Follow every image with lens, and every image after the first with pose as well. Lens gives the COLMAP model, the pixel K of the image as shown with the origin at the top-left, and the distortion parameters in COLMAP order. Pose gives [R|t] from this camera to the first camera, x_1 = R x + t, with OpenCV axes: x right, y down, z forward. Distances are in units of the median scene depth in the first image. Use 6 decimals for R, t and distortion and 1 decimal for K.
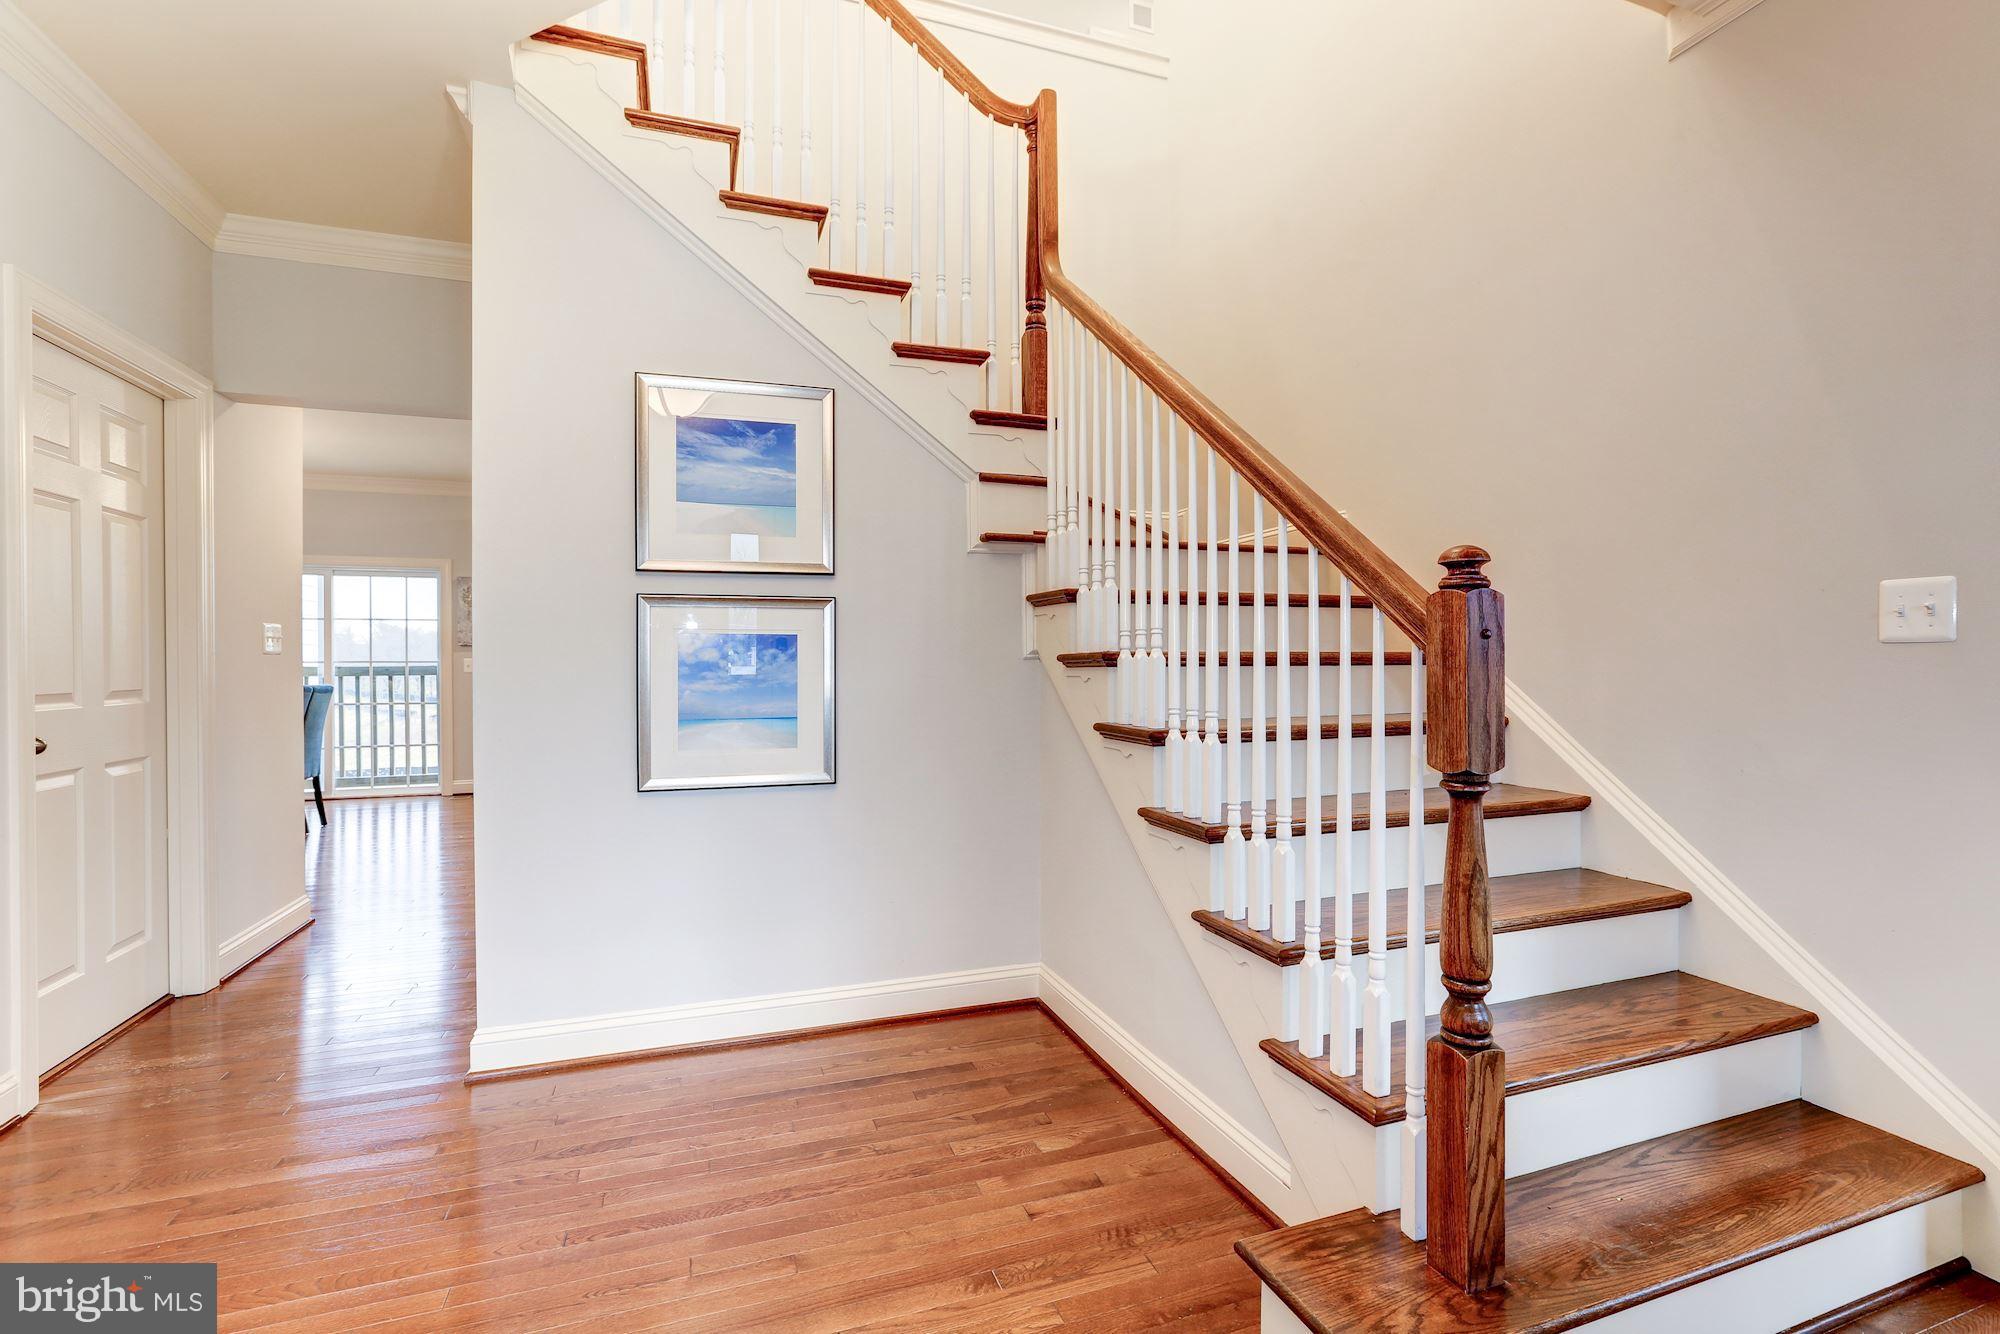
lens RADIAL K [[896.6, 0, 1003.2], [0, 896.6, 664.5], [0, 0, 1]] dist [-0.025200, 0.013437]
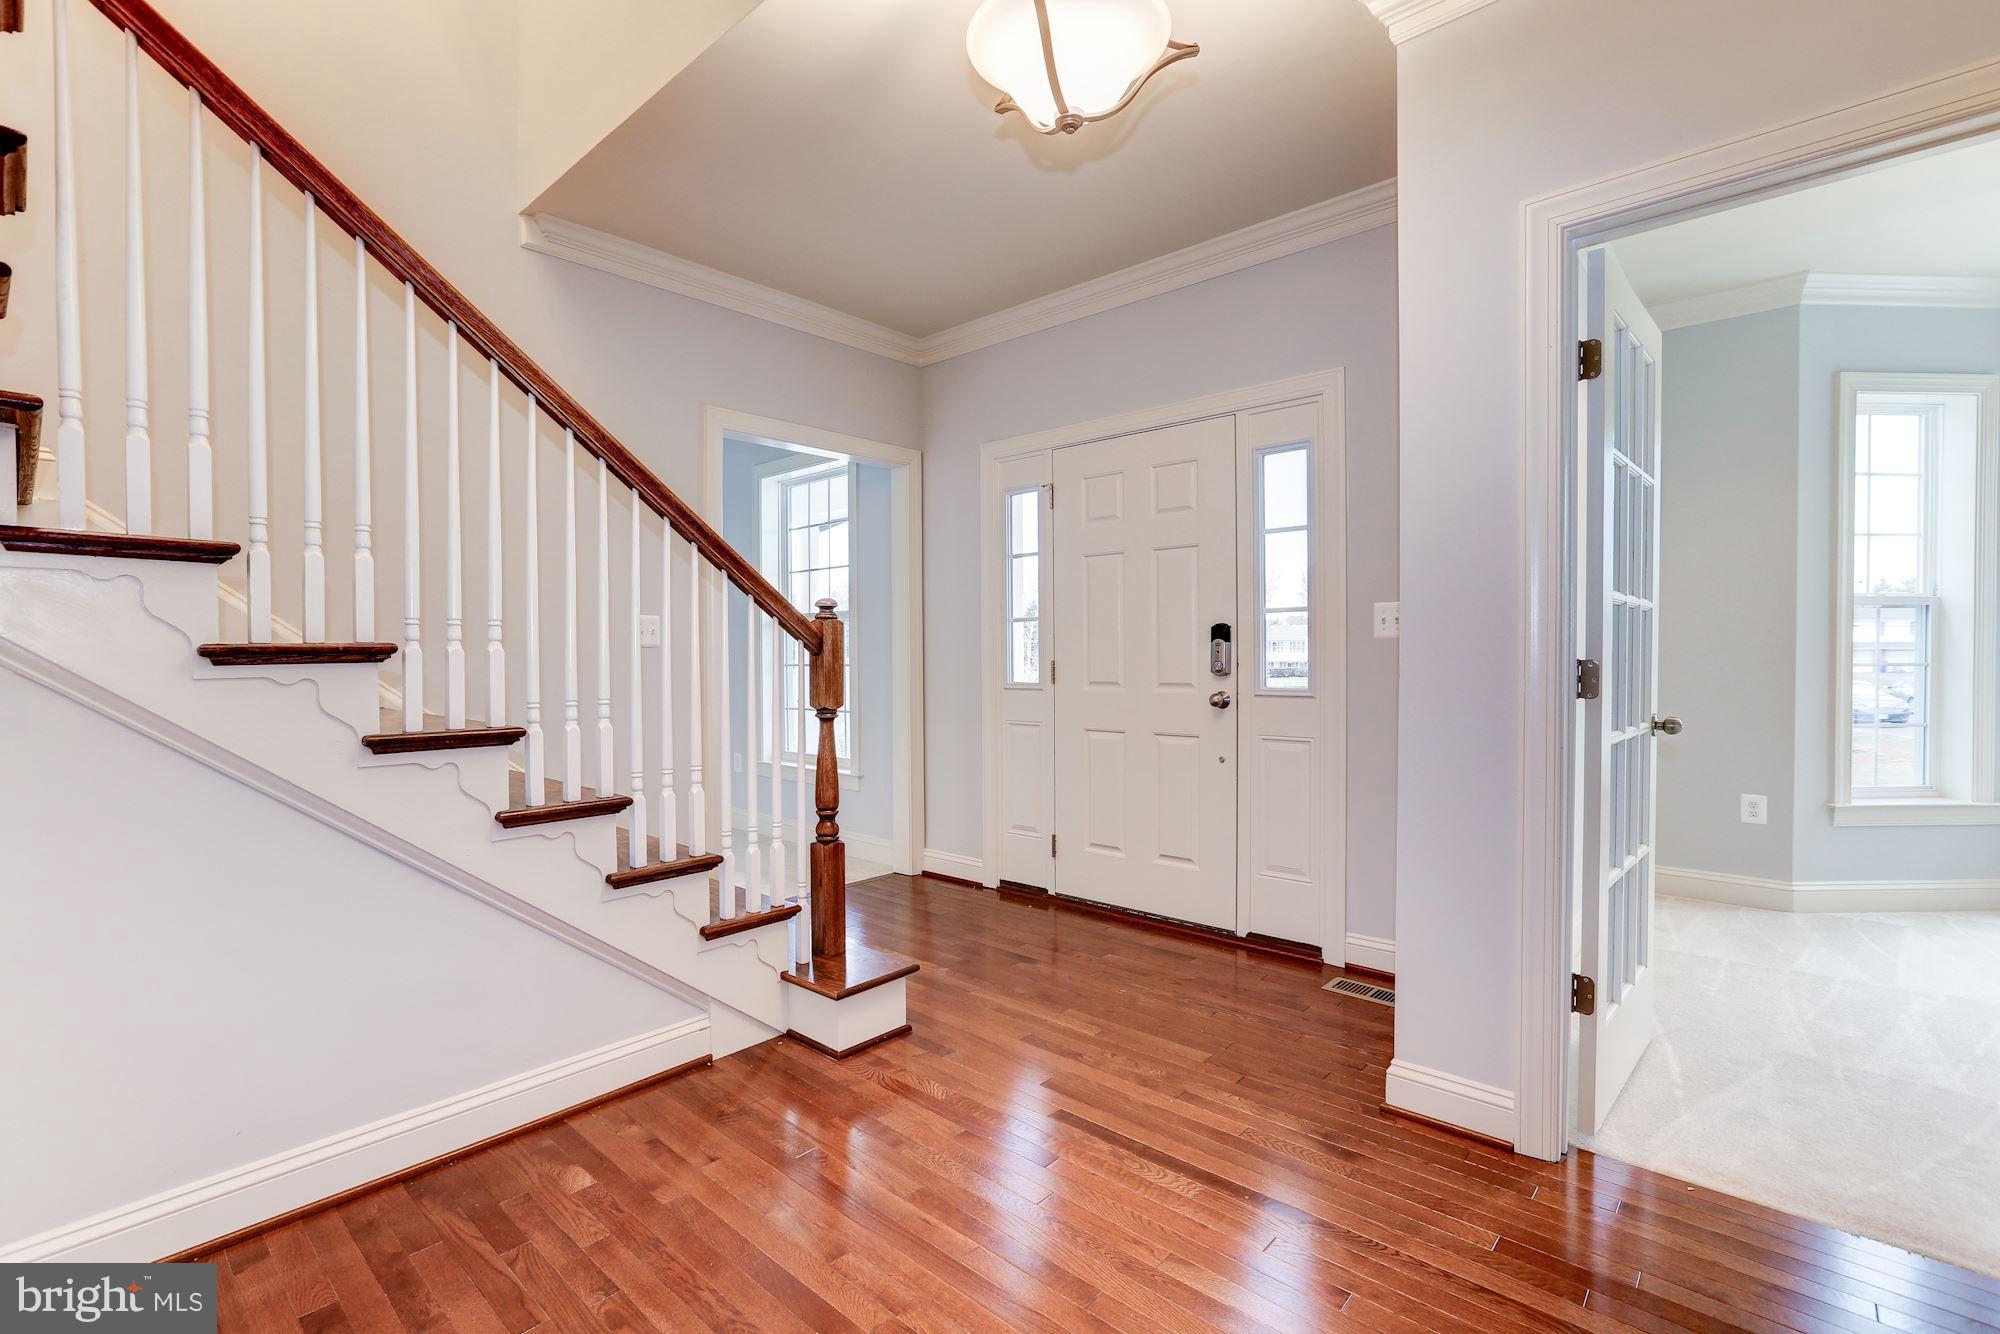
lens RADIAL K [[896.6, 0, 1003.2], [0, 896.6, 664.5], [0, 0, 1]] dist [-0.025200, 0.013437]
pose [[-0.466968, -0.004886, 0.884261, -1.003288], [0.010165, 0.999889, 0.010892, -0.000132], [-0.884216, 0.014074, -0.466867, 1.082769]]
